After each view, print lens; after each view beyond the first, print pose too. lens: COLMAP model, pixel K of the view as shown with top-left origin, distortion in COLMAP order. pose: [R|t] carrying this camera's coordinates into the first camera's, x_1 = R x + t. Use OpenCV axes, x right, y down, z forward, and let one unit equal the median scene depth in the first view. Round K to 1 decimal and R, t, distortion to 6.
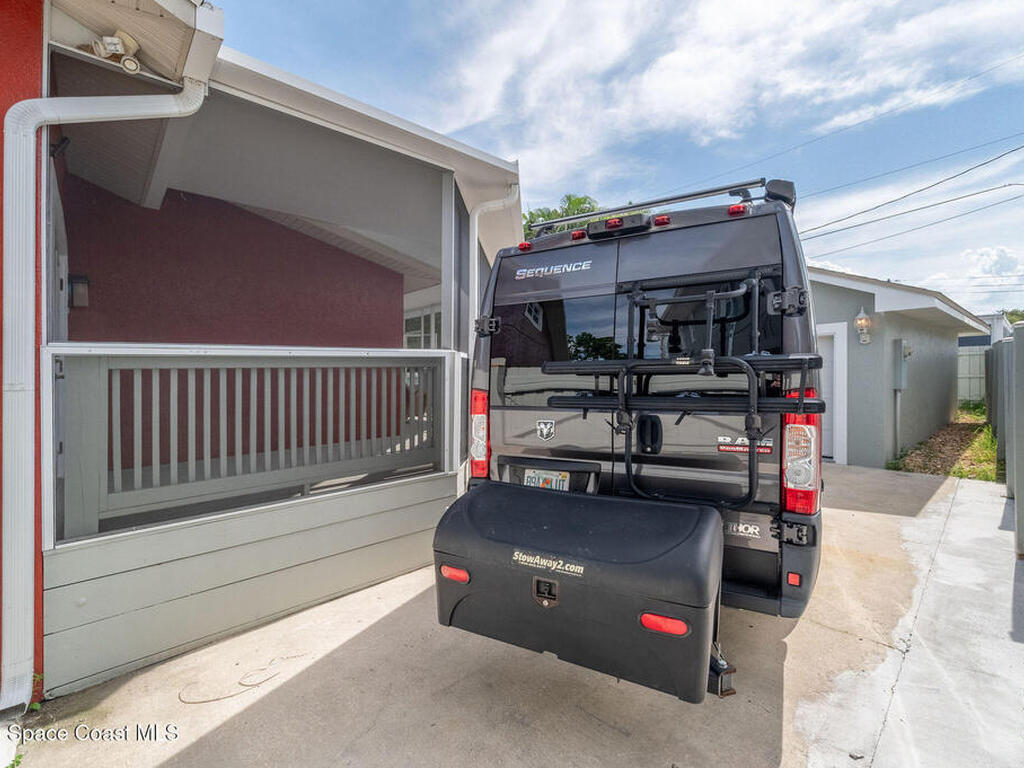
lens RADIAL K [[460.9, 0, 516.0], [0, 460.9, 378.5], [0, 0, 1]] dist [0.003896, -0.000022]
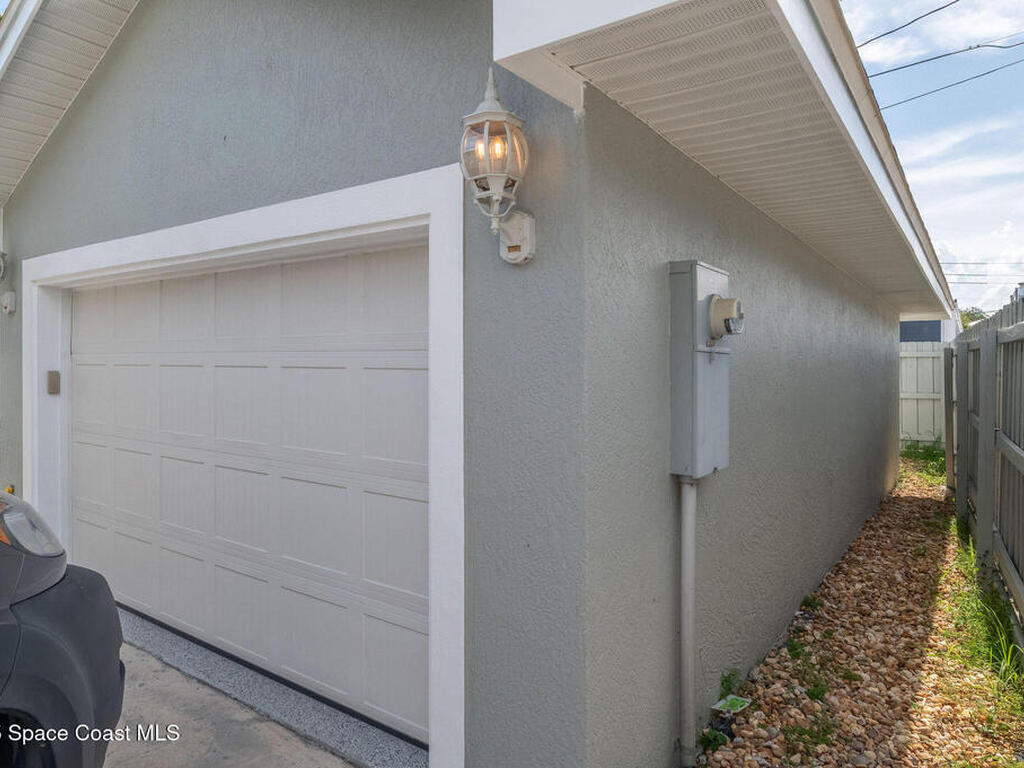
lens RADIAL K [[559.4, 0, 512.0], [0, 559.4, 384.0], [0, 0, 1]] dist [0.035691, -0.000155]
pose [[0.985824, 0.006410, 0.167661, 0.434804], [-0.005093, 0.999953, -0.008280, -0.012891], [-0.167706, 0.007309, 0.985810, 0.460171]]
